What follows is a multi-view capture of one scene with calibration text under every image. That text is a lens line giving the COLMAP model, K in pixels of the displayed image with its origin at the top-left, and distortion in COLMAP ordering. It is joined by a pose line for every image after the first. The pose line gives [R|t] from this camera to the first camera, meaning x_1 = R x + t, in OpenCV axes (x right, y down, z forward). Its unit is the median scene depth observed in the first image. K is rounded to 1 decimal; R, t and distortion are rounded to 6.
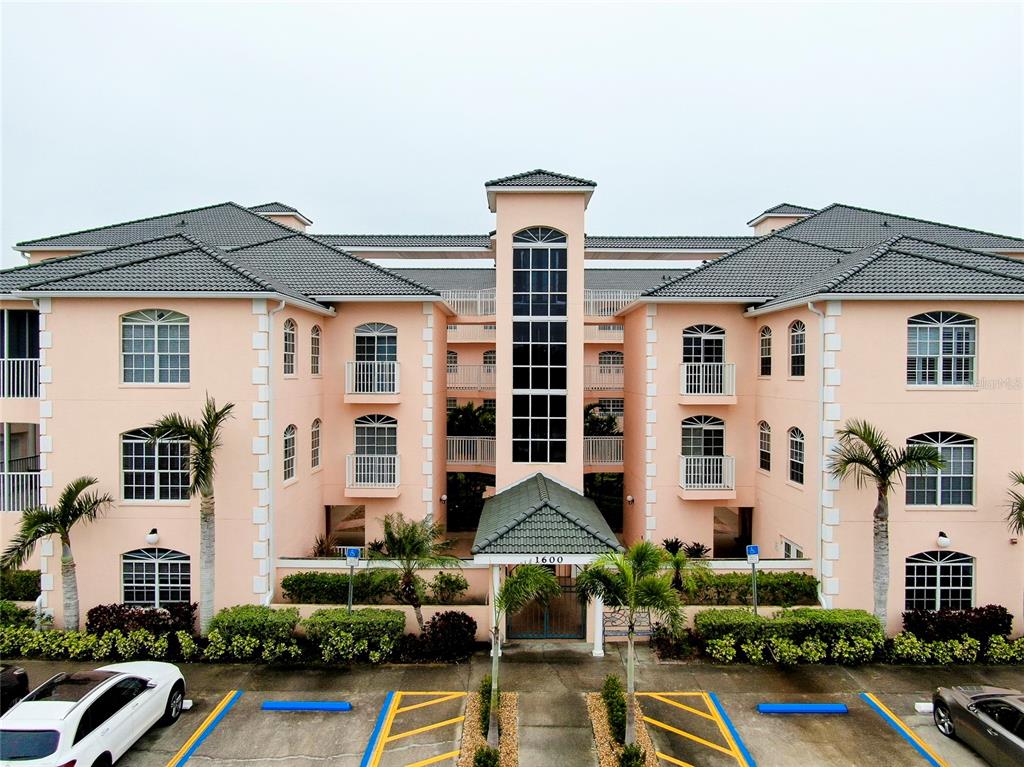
lens RADIAL K [[726.4, 0, 513.3], [0, 726.4, 389.2], [0, 0, 1]] dist [-0.015175, -0.000801]
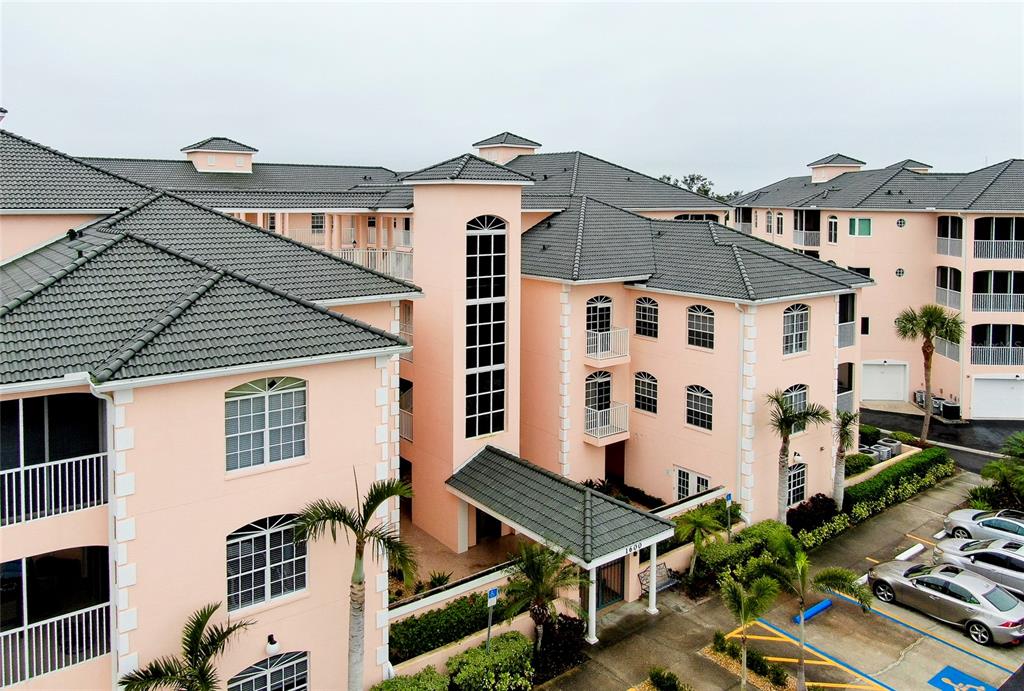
lens RADIAL K [[759.0, 0, 506.1], [0, 759.0, 231.3], [0, 0, 1]] dist [-0.002704, -0.001143]
pose [[0.792509, -0.024877, 0.609352, -0.804122], [0.010629, 0.999579, 0.026984, -0.299628], [-0.609767, -0.014909, 0.792440, 0.134780]]
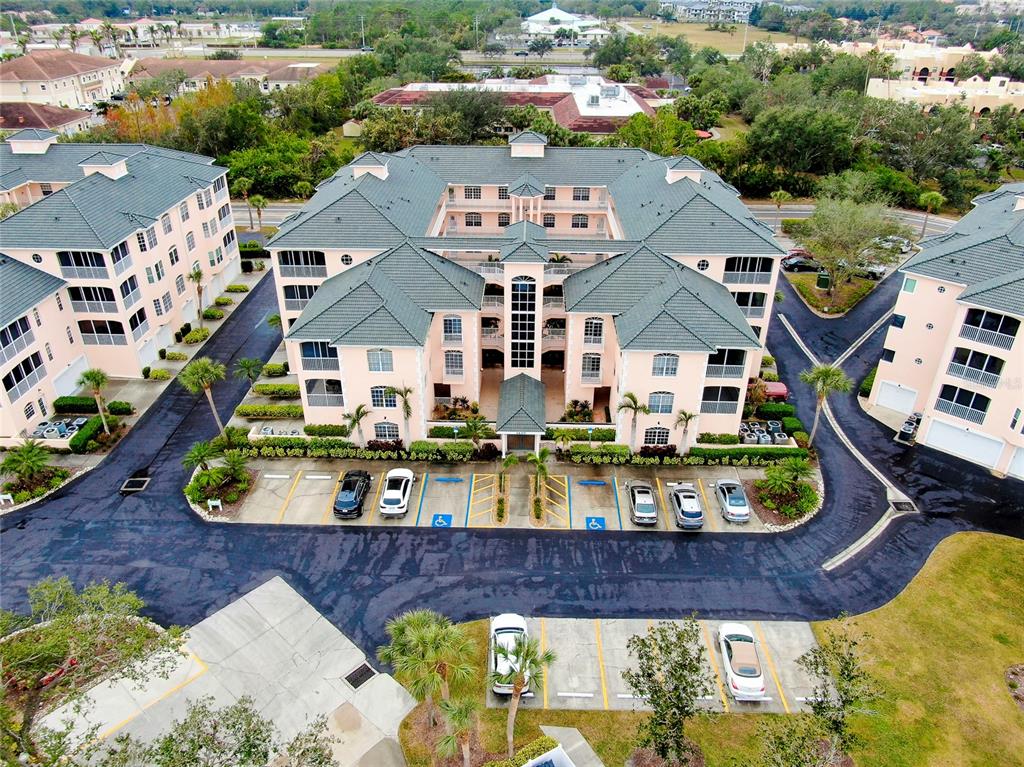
lens RADIAL K [[726.4, 0, 511.1], [0, 726.4, 380.3], [0, 0, 1]] dist [-0.015175, -0.000801]
pose [[0.999763, 0.012129, -0.018080, 0.055104], [-0.002120, 0.880718, 0.473637, -1.298927], [0.021668, -0.473486, 0.880535, -1.459032]]
